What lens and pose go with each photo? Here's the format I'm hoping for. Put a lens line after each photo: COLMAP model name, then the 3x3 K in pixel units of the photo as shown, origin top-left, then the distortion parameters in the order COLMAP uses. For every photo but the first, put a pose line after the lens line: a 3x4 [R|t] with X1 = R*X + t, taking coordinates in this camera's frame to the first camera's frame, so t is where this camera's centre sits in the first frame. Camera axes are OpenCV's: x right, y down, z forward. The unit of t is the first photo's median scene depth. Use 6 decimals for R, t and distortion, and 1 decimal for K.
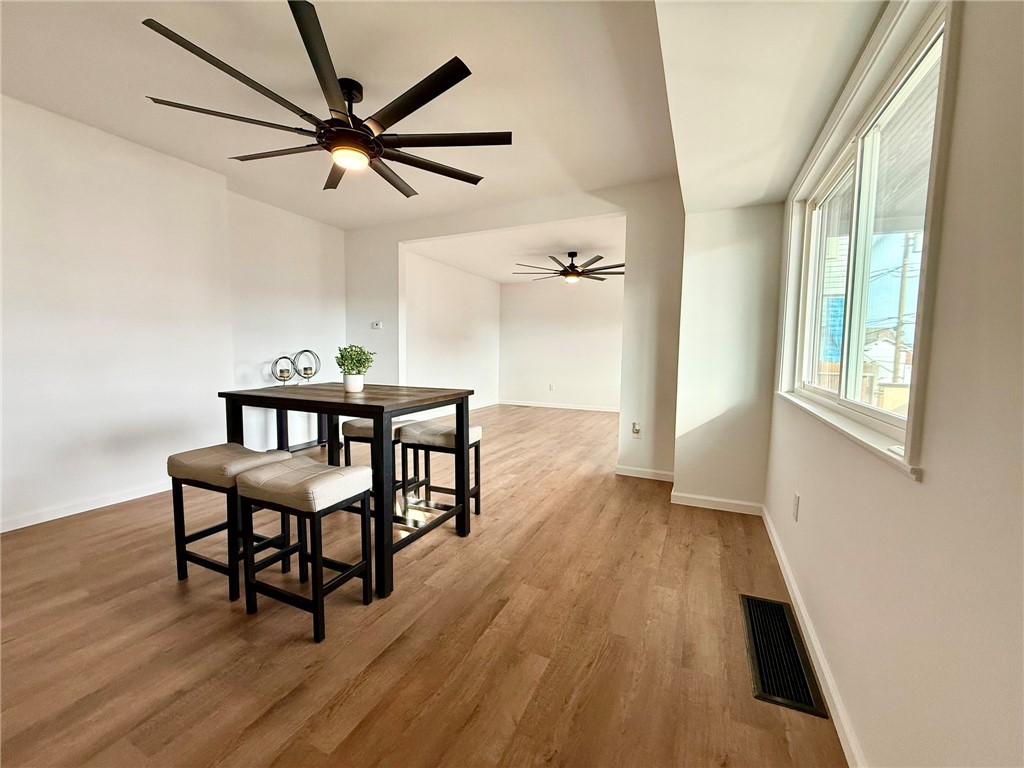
lens RADIAL K [[406.9, 0, 508.2], [0, 406.9, 383.8], [0, 0, 1]] dist [-0.001052, 0.000764]
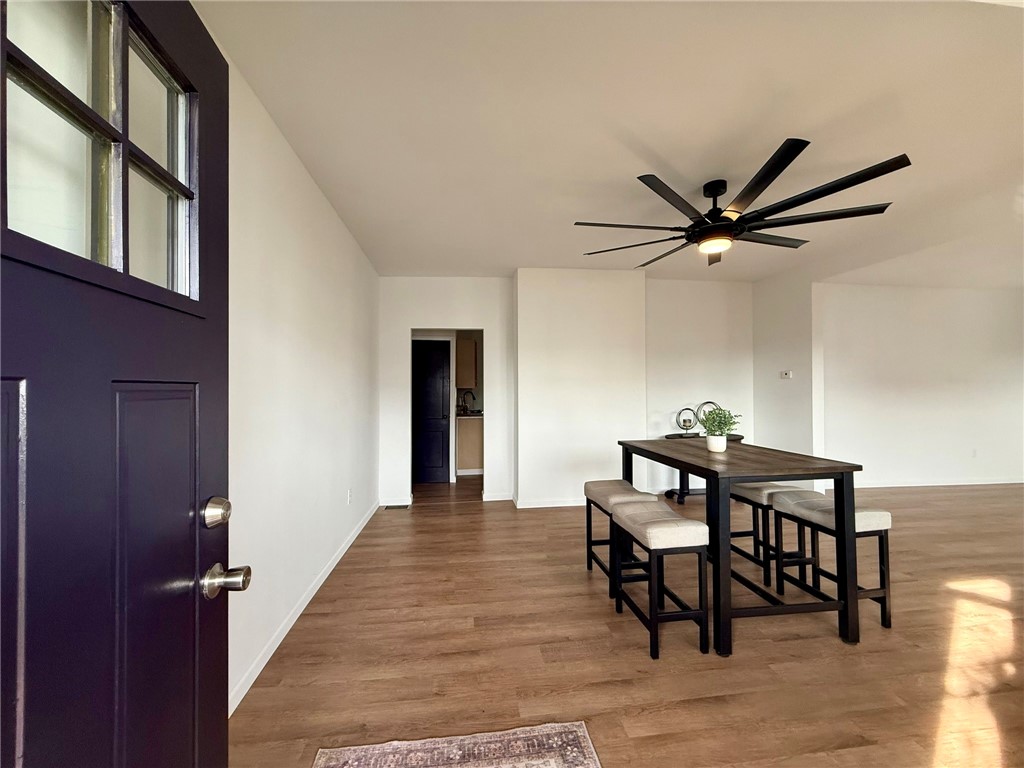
lens RADIAL K [[406.9, 0, 508.0], [0, 406.9, 383.8], [0, 0, 1]] dist [-0.001052, 0.000764]
pose [[0.540845, -0.024468, -0.840766, 0.231279], [-0.054650, 0.996442, -0.064154, -0.058599], [0.839345, 0.080646, 0.537584, -0.062160]]
